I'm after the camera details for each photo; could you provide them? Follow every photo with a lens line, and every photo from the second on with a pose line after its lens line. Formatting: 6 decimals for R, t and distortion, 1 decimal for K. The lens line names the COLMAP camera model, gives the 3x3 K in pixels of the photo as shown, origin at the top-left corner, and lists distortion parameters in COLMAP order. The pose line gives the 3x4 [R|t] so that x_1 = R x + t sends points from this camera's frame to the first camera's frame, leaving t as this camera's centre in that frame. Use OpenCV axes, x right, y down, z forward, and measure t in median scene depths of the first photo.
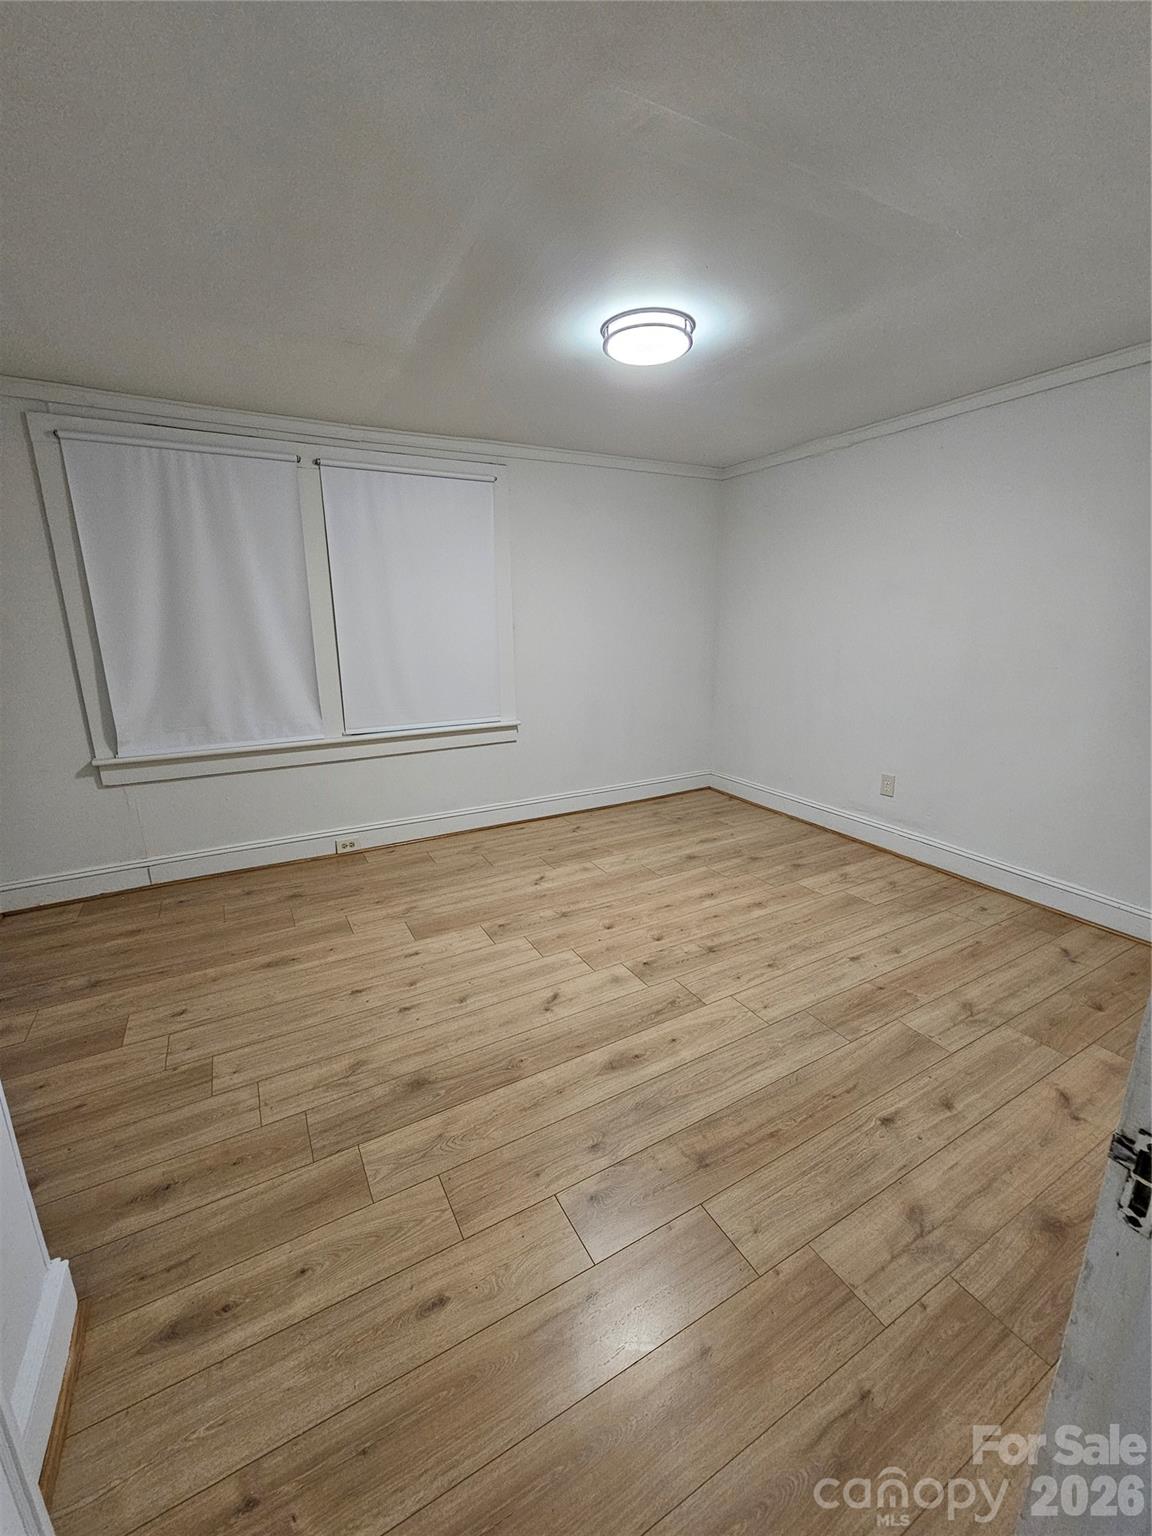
lens RADIAL K [[630.2, 0, 582.2], [0, 630.2, 769.2], [0, 0, 1]] dist [-0.001005, 0.000331]
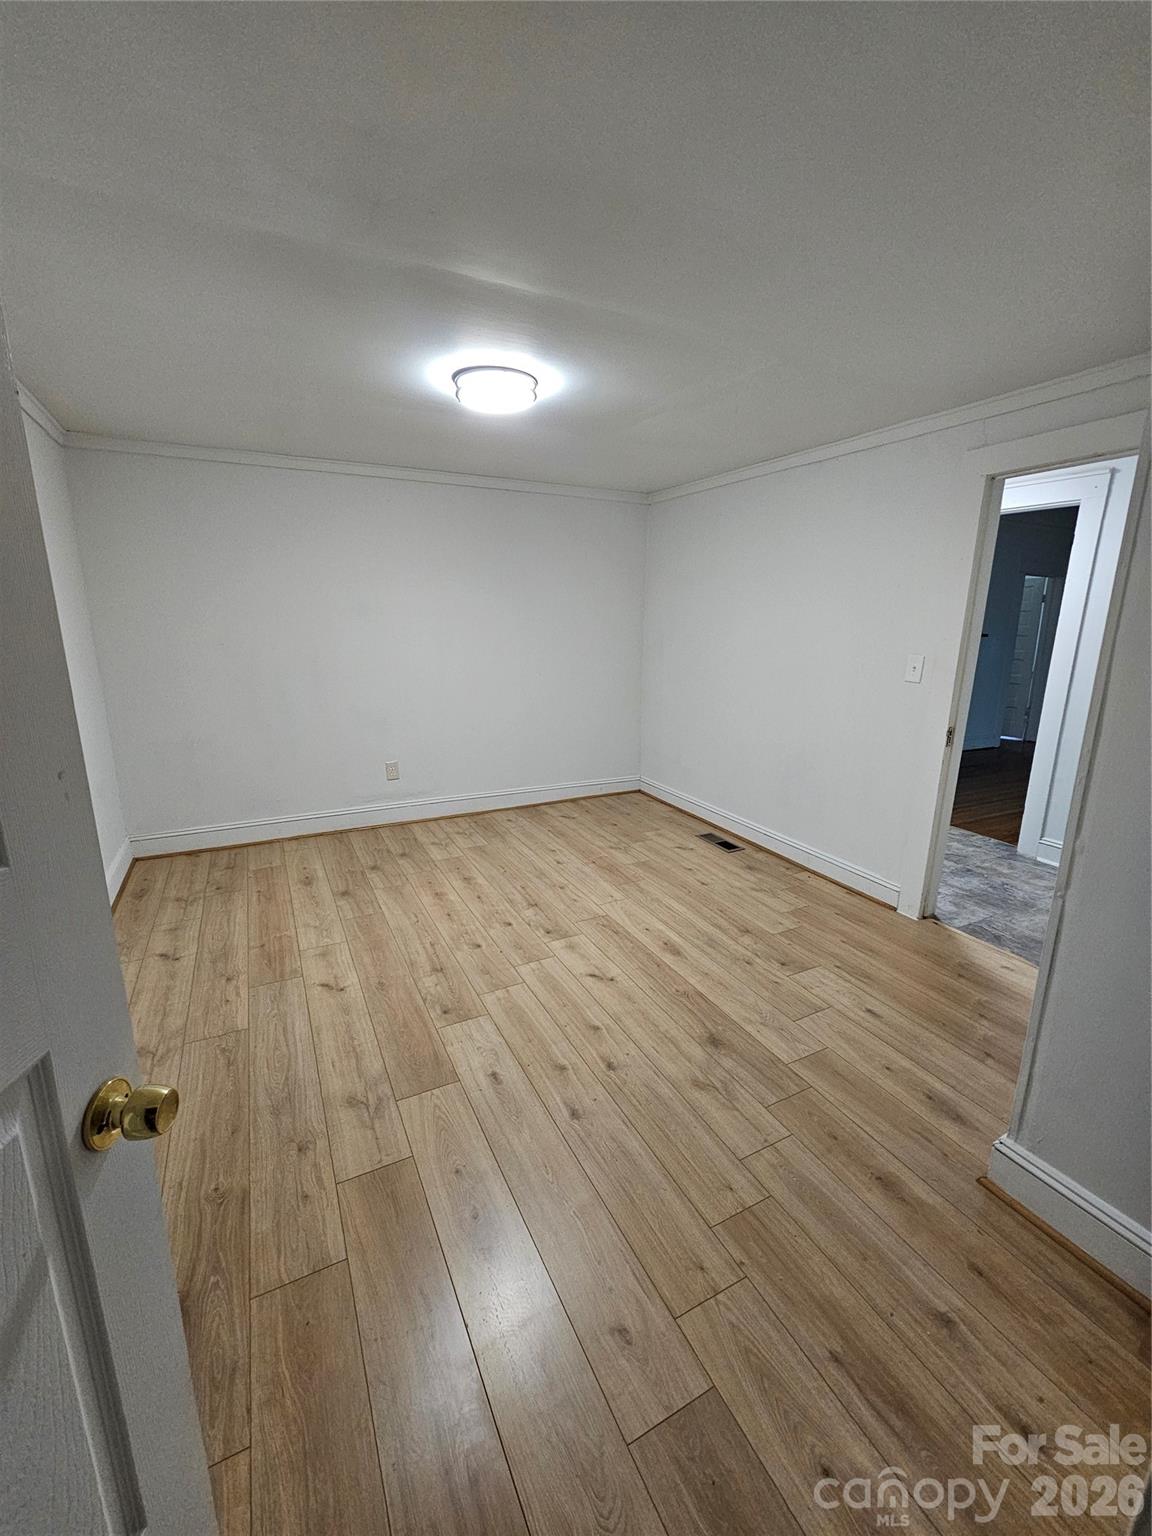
lens RADIAL K [[630.2, 0, 580.8], [0, 630.2, 765.9], [0, 0, 1]] dist [-0.001005, 0.000331]
pose [[0.027138, -0.218273, 0.975510, -0.964812], [0.232957, 0.950382, 0.206170, -0.211854], [-0.972108, 0.221657, 0.076640, 0.774208]]
